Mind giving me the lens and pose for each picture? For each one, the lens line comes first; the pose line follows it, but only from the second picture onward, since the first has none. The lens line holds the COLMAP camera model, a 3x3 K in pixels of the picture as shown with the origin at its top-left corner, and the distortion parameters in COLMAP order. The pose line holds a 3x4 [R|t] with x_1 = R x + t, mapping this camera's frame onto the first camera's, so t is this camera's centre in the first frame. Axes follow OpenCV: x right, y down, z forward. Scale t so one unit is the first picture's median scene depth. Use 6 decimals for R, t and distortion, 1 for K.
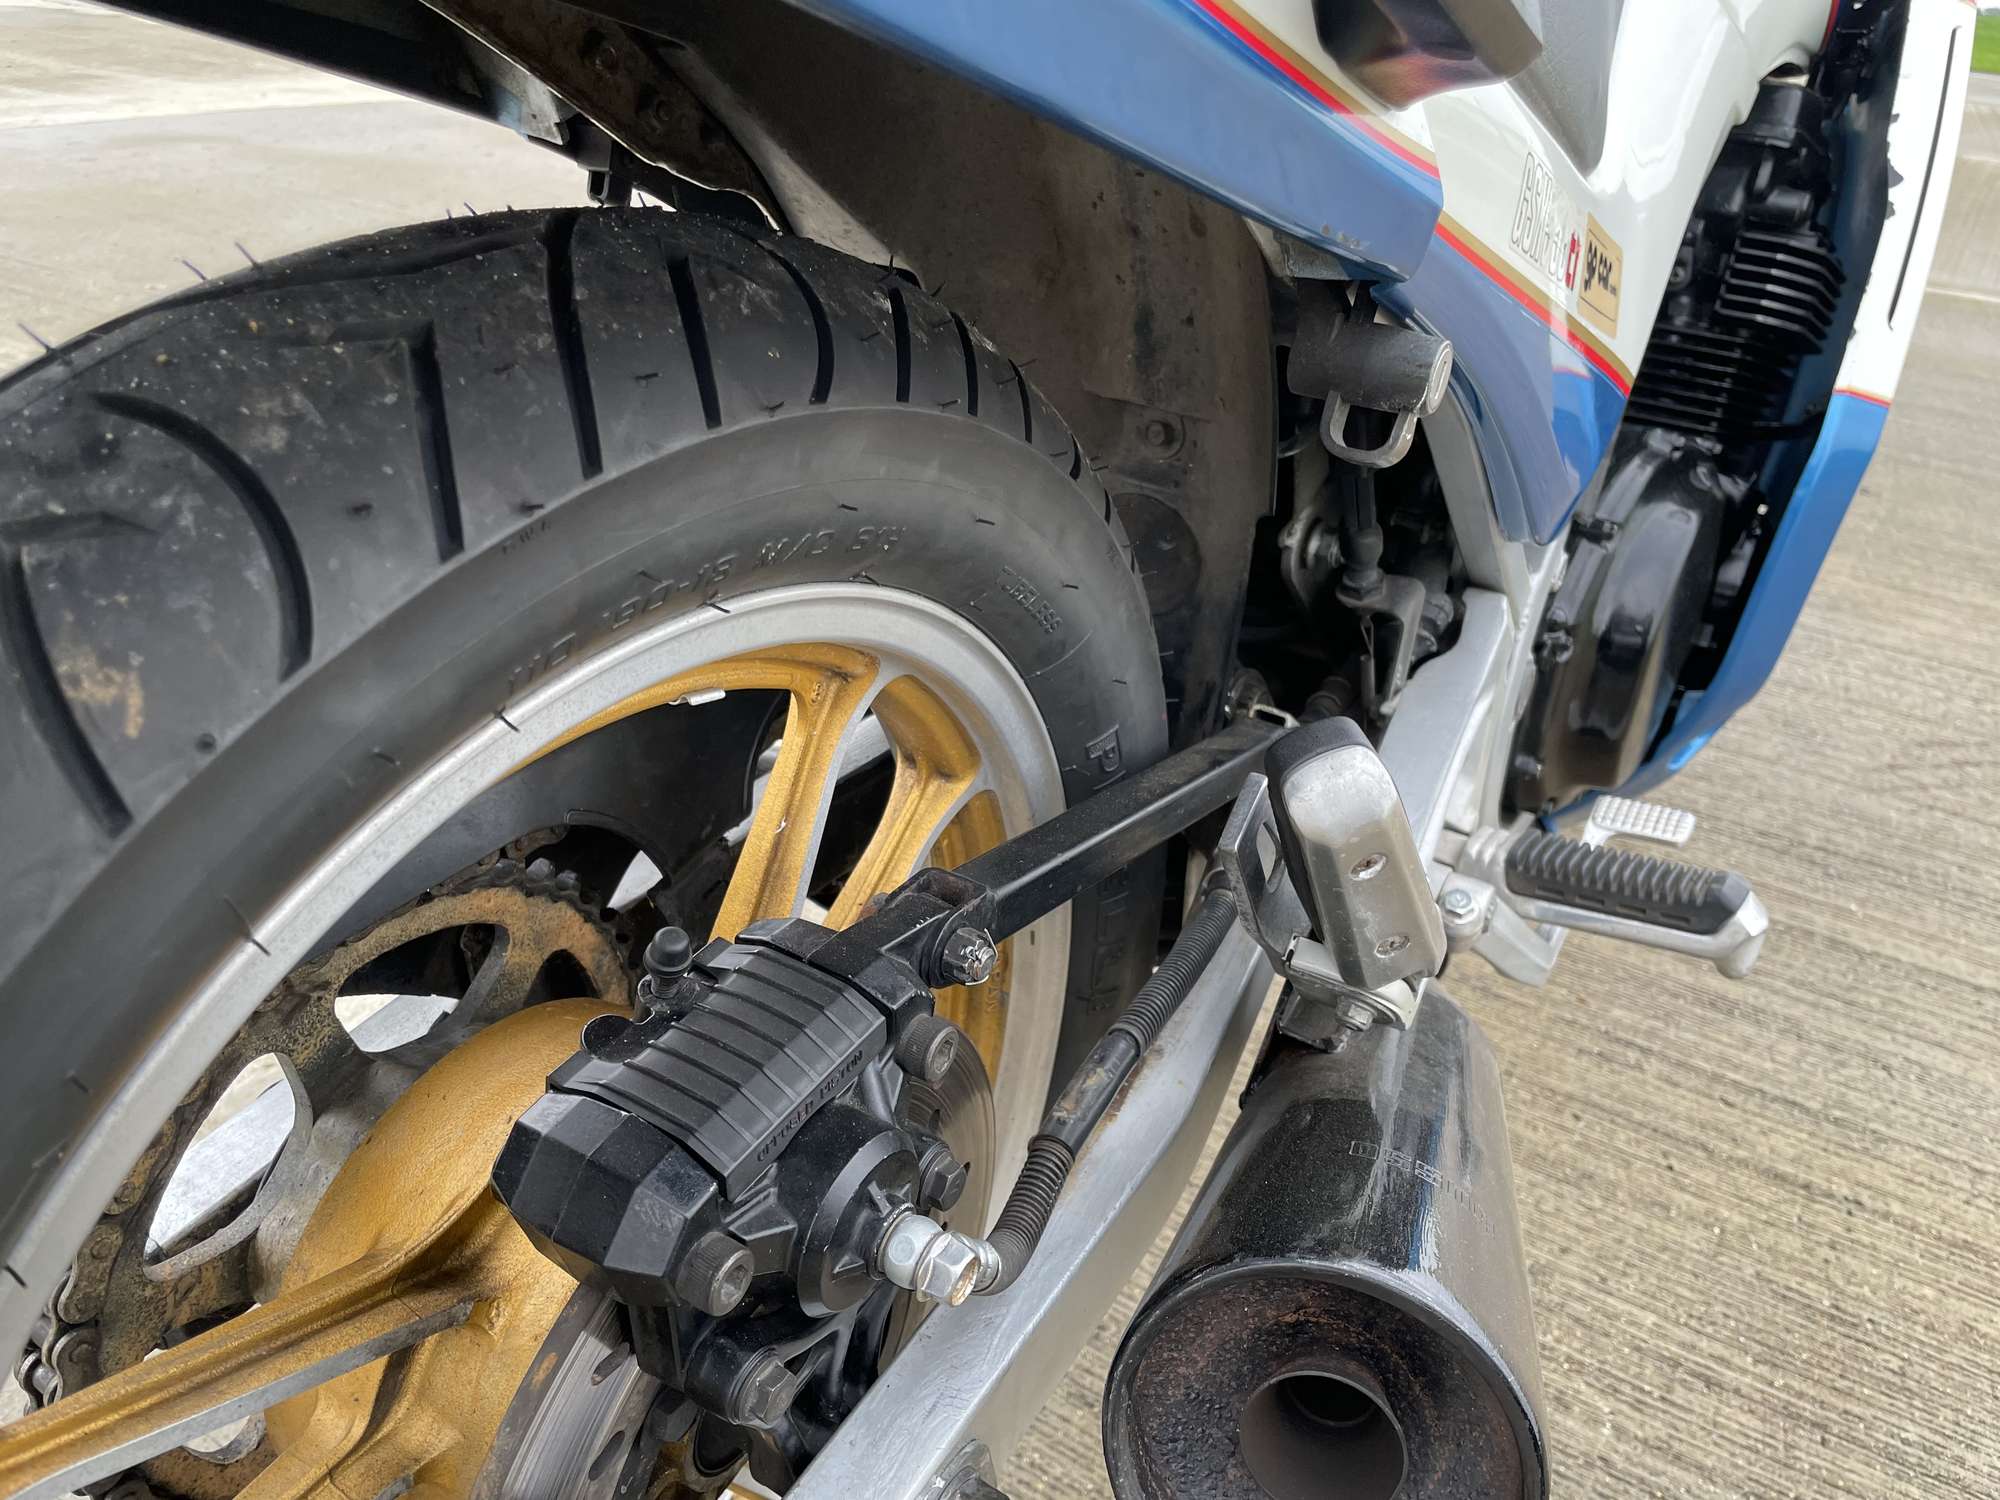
lens RADIAL K [[1569.4, 0, 1000.0], [0, 1569.4, 750.0], [0, 0, 1]] dist [0.116639, -0.162033]
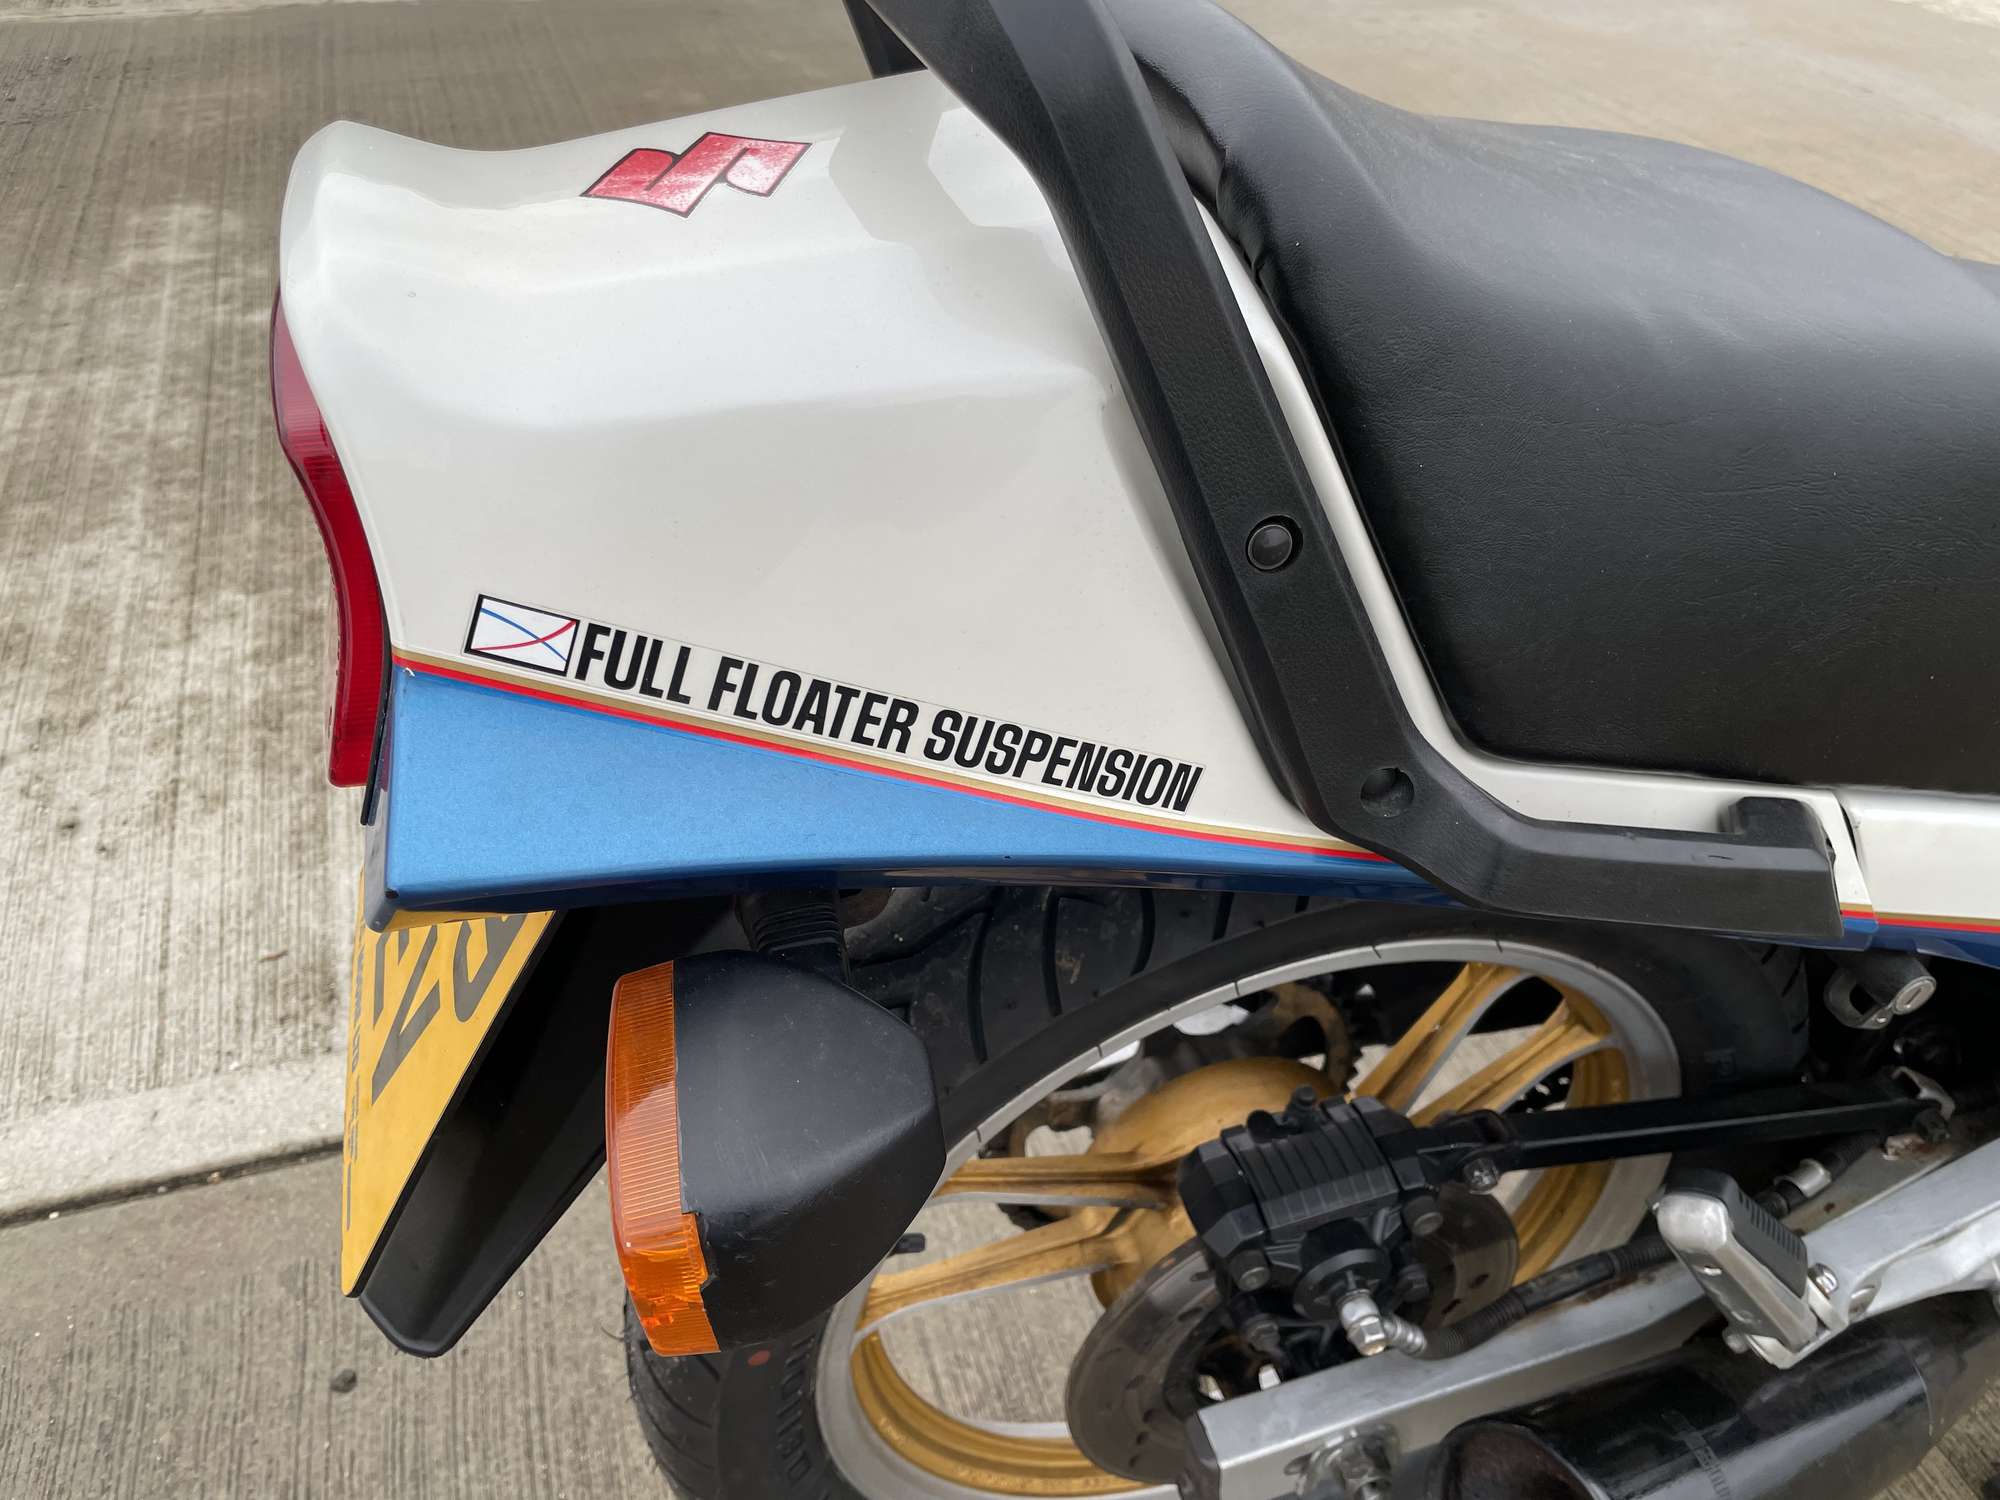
lens RADIAL K [[1569.4, 0, 1000.0], [0, 1569.4, 750.0], [0, 0, 1]] dist [0.116639, -0.162033]
pose [[0.750078, 0.361602, -0.553739, 0.407231], [-0.293282, 0.932325, 0.211556, -0.545402], [0.592764, 0.003718, 0.805368, -0.707978]]
